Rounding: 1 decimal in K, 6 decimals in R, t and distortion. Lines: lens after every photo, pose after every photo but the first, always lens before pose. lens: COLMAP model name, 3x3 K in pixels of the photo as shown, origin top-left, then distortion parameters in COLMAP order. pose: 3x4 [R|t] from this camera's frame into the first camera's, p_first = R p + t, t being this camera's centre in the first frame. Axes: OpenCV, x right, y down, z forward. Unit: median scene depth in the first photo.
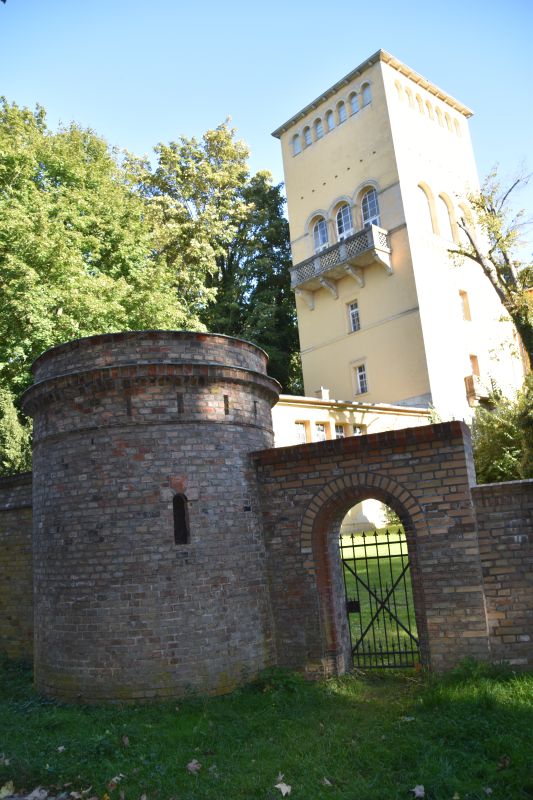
lens RADIAL K [[639.4, 0, 261.3], [0, 639.4, 407.7], [0, 0, 1]] dist [-0.143385, 0.093075]
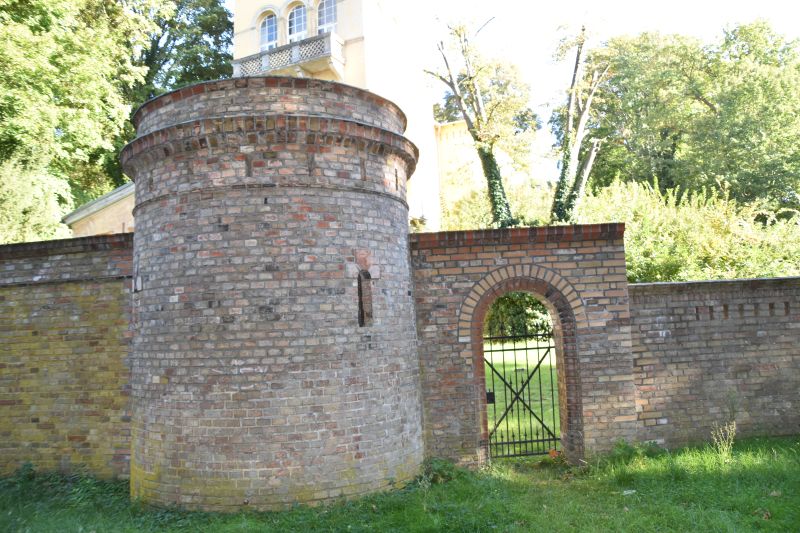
lens RADIAL K [[639.4, 0, 403.9], [0, 639.4, 267.4], [0, 0, 1]] dist [-0.143385, 0.093075]
pose [[0.909350, 0.079215, 0.408420, -0.436181], [-0.107300, 0.993149, 0.046279, 0.082160], [-0.401956, -0.085907, 0.911620, 0.158750]]
